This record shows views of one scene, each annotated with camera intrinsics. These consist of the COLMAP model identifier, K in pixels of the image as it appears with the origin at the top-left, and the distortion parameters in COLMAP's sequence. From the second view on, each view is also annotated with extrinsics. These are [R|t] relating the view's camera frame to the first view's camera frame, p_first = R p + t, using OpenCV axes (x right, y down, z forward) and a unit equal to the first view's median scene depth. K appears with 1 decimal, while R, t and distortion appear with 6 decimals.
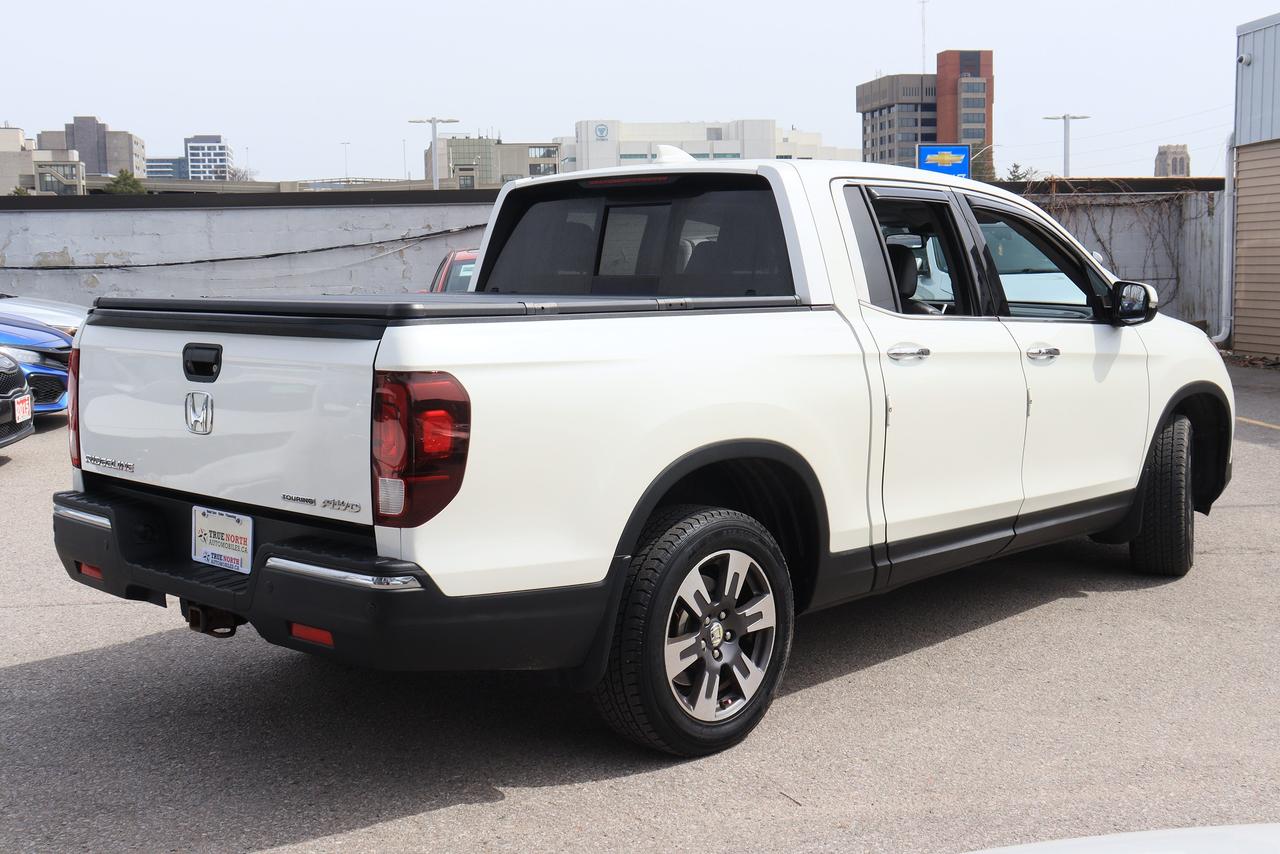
lens RADIAL K [[1587.6, 0, 640.0], [0, 1587.6, 431.4], [0, 0, 1]] dist [0.009157, 0.000000]
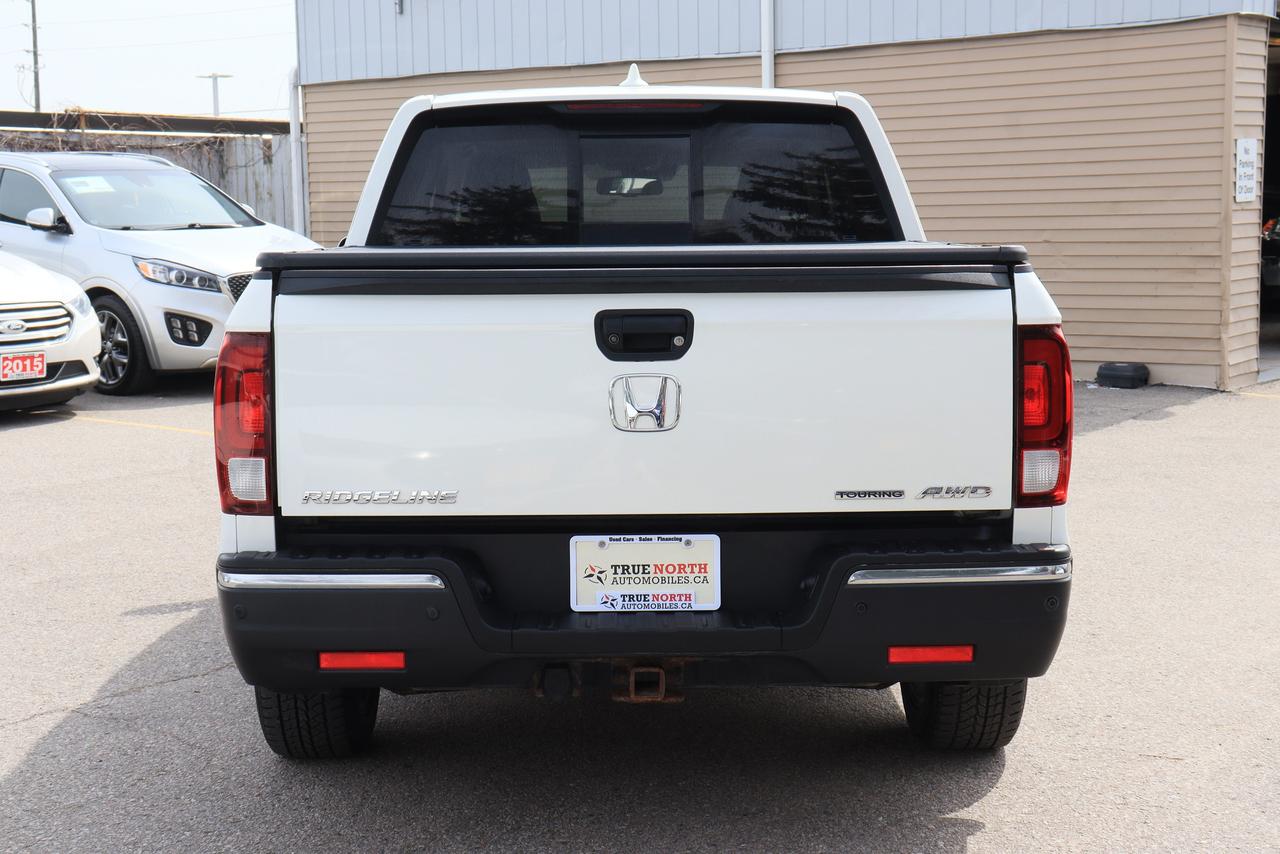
lens RADIAL K [[1995.7, 0, 640.0], [0, 1995.7, 423.8], [0, 0, 1]] dist [0.145811, 0.000000]
pose [[0.678657, -0.075904, 0.730522, -0.776808], [0.082250, 0.996243, 0.027103, -0.022251], [-0.729835, 0.041691, 0.682351, 0.299911]]
